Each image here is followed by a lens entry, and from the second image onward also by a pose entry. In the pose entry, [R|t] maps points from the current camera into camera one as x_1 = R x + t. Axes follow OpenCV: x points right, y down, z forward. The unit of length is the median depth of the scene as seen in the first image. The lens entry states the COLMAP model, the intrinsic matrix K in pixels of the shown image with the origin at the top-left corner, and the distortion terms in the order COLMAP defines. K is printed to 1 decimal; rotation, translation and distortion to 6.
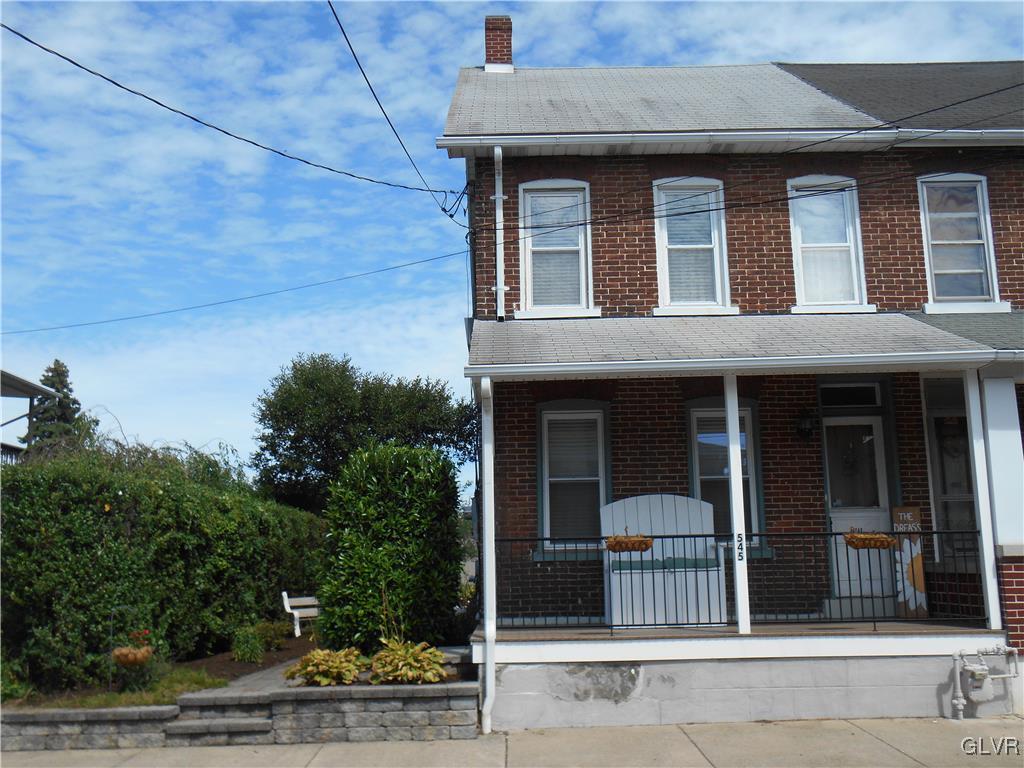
lens RADIAL K [[1006.3, 0, 512.0], [0, 1006.3, 384.0], [0, 0, 1]] dist [-0.040871, 0.034840]
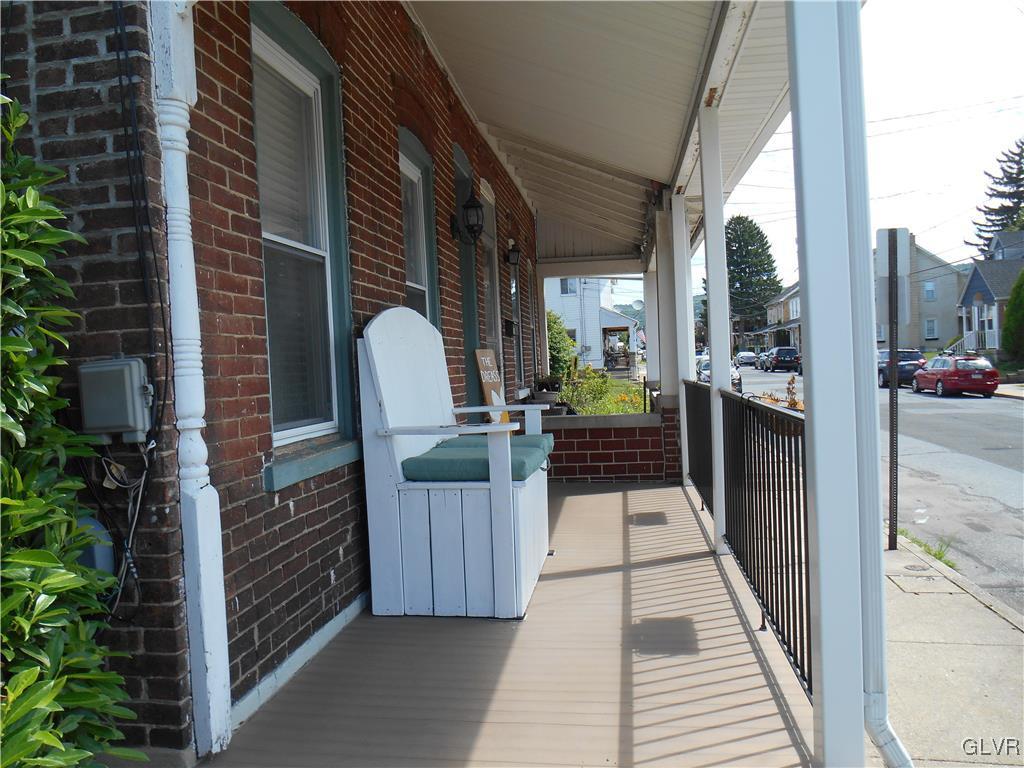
lens RADIAL K [[780.0, 0, 513.9], [0, 780.0, 381.9], [0, 0, 1]] dist [-0.032106, 0.014378]
pose [[0.140586, -0.015591, 0.989946, -0.207589], [-0.144198, 0.988892, 0.036053, 0.126163], [-0.979511, -0.147817, 0.136776, 0.913065]]
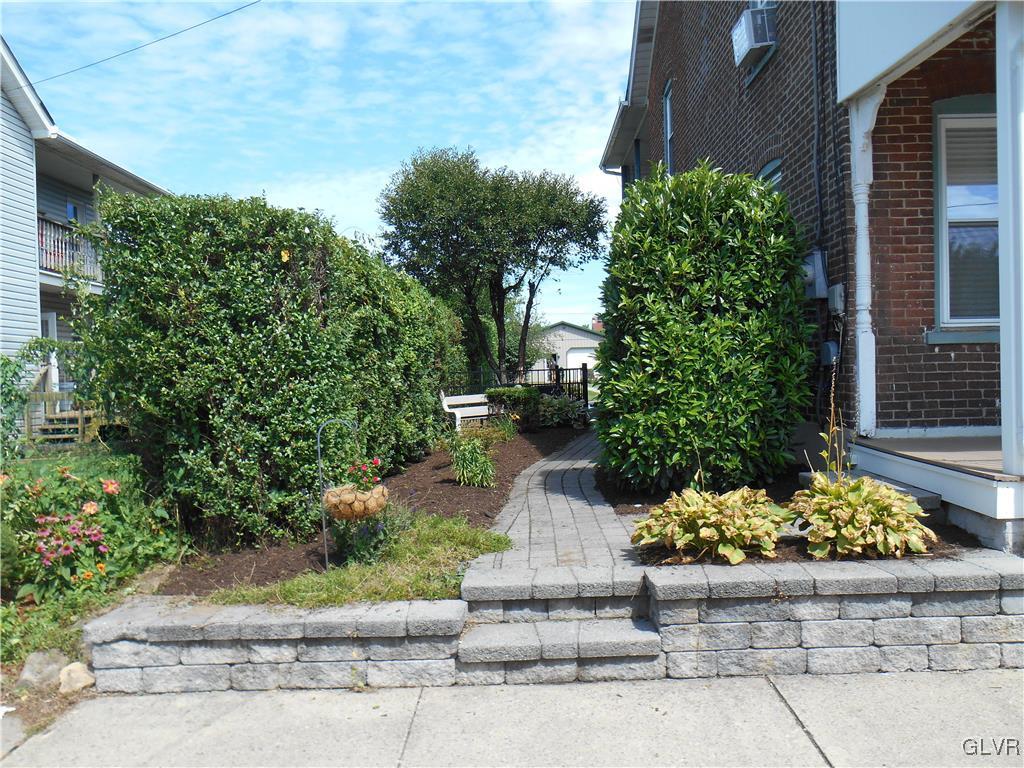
lens RADIAL K [[786.8, 0, 518.6], [0, 786.8, 385.9], [0, 0, 1]] dist [-0.031304, 0.006760]
pose [[0.999876, -0.004219, -0.015189, -0.244101], [0.007189, 0.979539, 0.201128, 0.100384], [0.014030, -0.201212, 0.979447, 0.497438]]
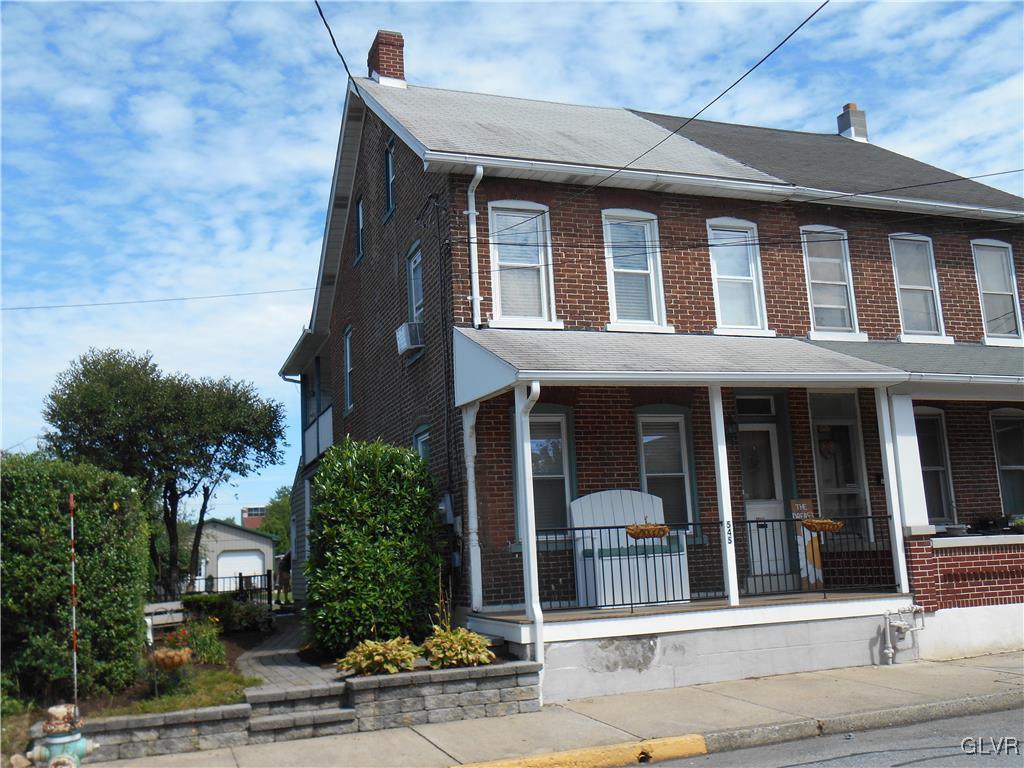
lens RADIAL K [[996.0, 0, 516.5], [0, 996.0, 381.8], [0, 0, 1]] dist [-0.045238, 0.017494]
pose [[0.940007, 0.030987, 0.339745, -0.349851], [-0.027778, 0.999512, -0.014306, 0.008187], [-0.340022, 0.004011, 0.940409, -0.010299]]
